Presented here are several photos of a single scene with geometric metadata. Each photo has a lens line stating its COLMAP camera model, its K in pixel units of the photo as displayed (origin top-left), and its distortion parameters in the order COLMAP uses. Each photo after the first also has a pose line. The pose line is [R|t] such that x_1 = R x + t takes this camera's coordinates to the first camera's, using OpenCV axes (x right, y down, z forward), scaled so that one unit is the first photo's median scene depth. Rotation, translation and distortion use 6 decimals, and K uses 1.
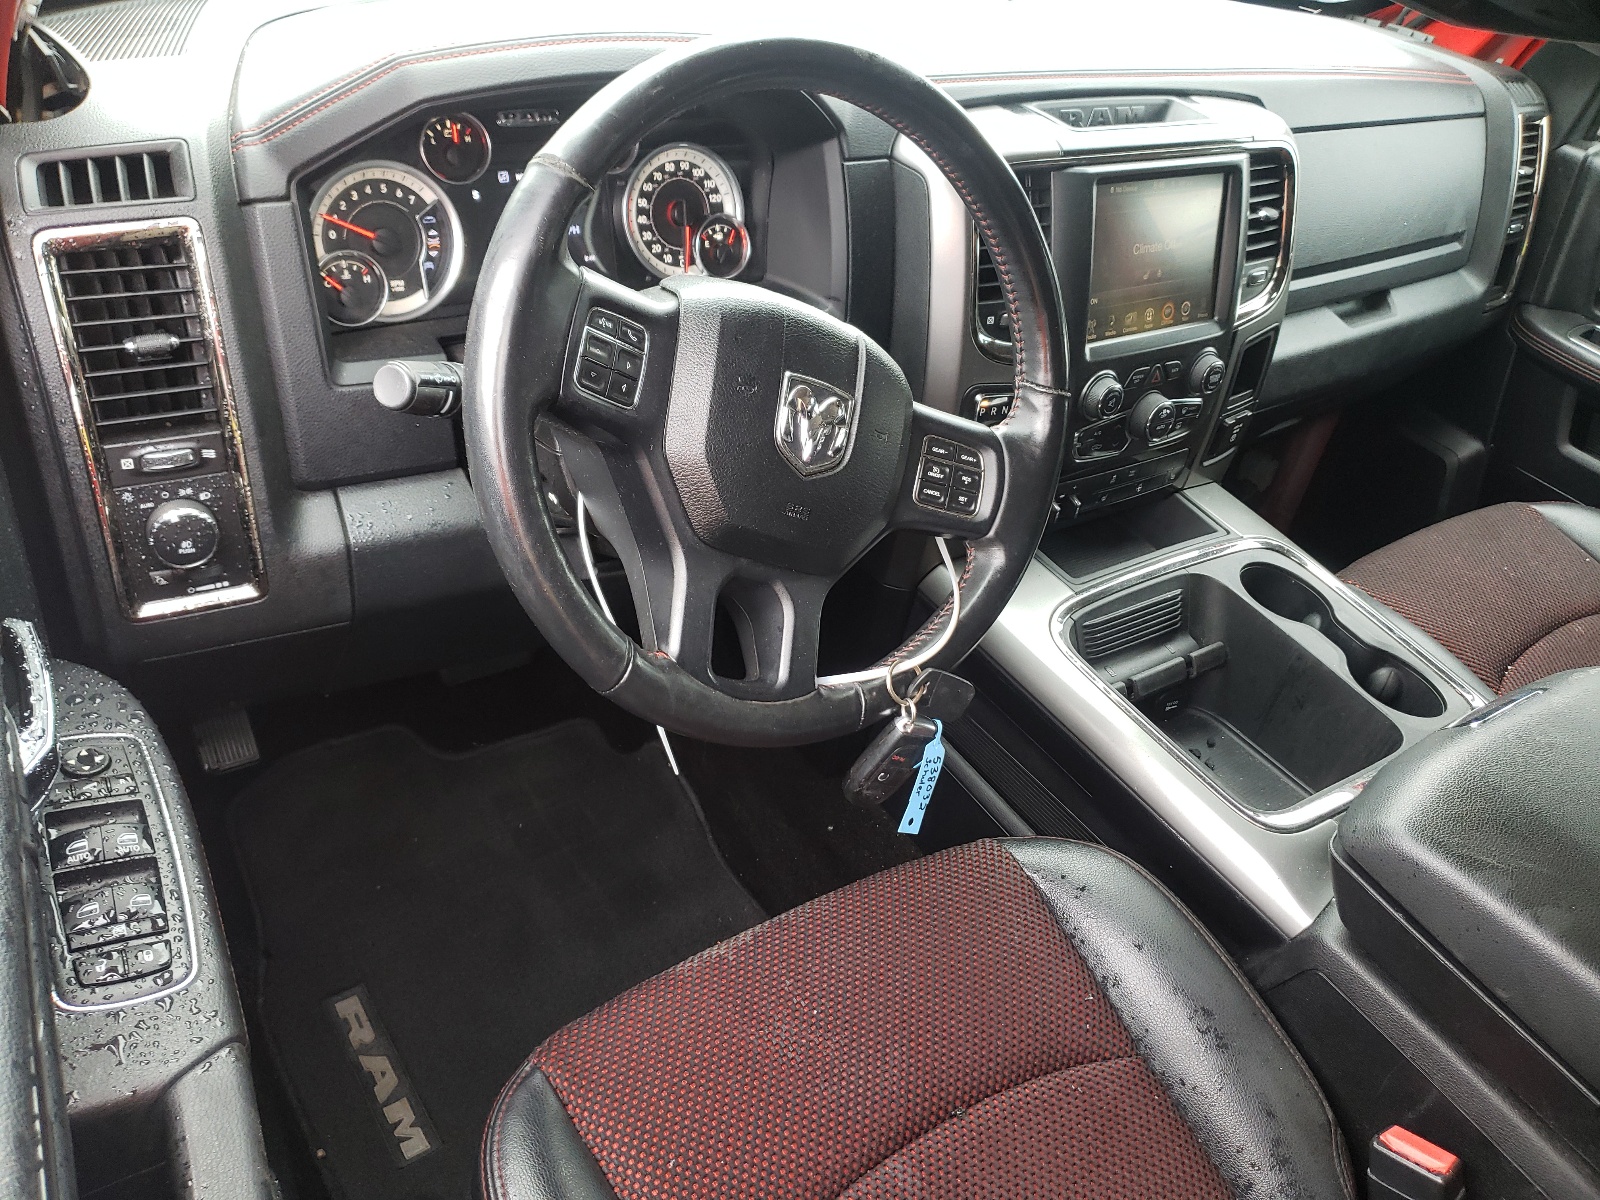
lens RADIAL K [[1212.3, 0, 805.5], [0, 1212.3, 598.5], [0, 0, 1]] dist [0.005007, -0.002511]
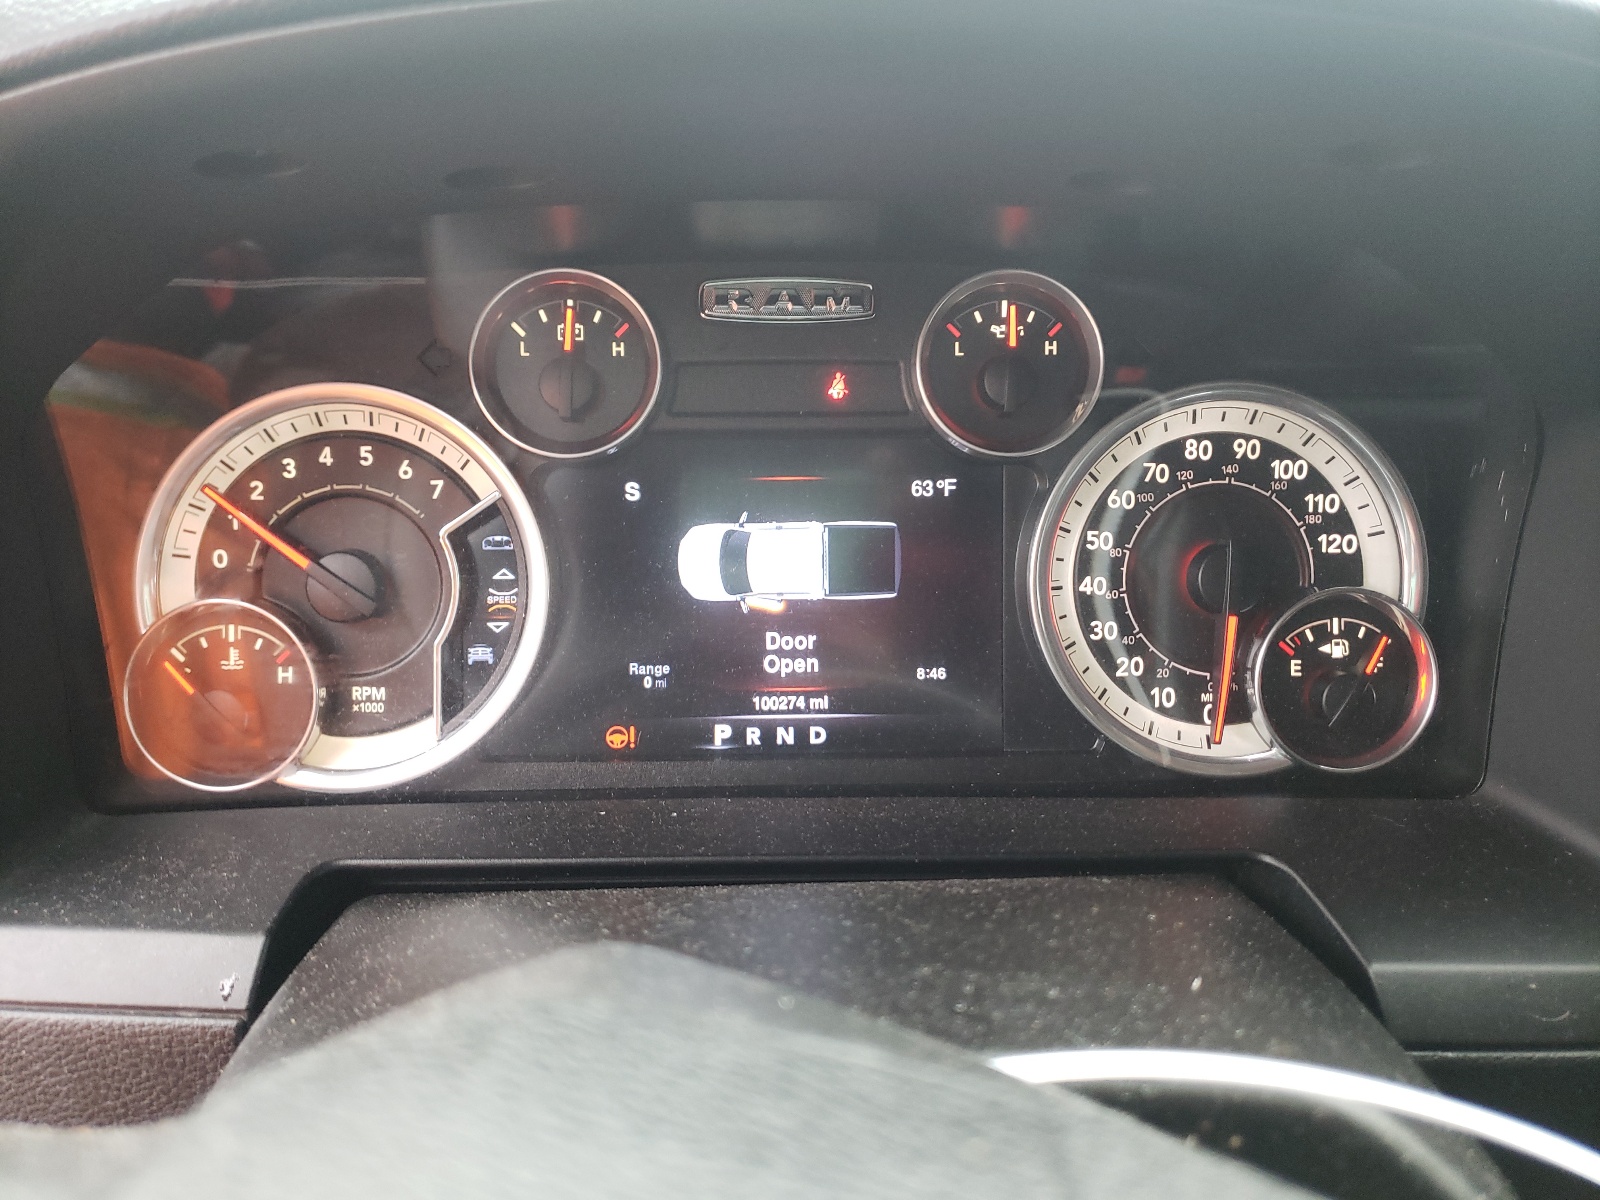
lens RADIAL K [[1212.3, 0, 798.0], [0, 1212.3, 610.1], [0, 0, 1]] dist [0.005007, -0.002511]
pose [[0.842765, 0.067673, -0.534011, -0.018458], [-0.226489, 0.944554, -0.237741, -0.201304], [0.488314, 0.321308, 0.811364, 0.671715]]
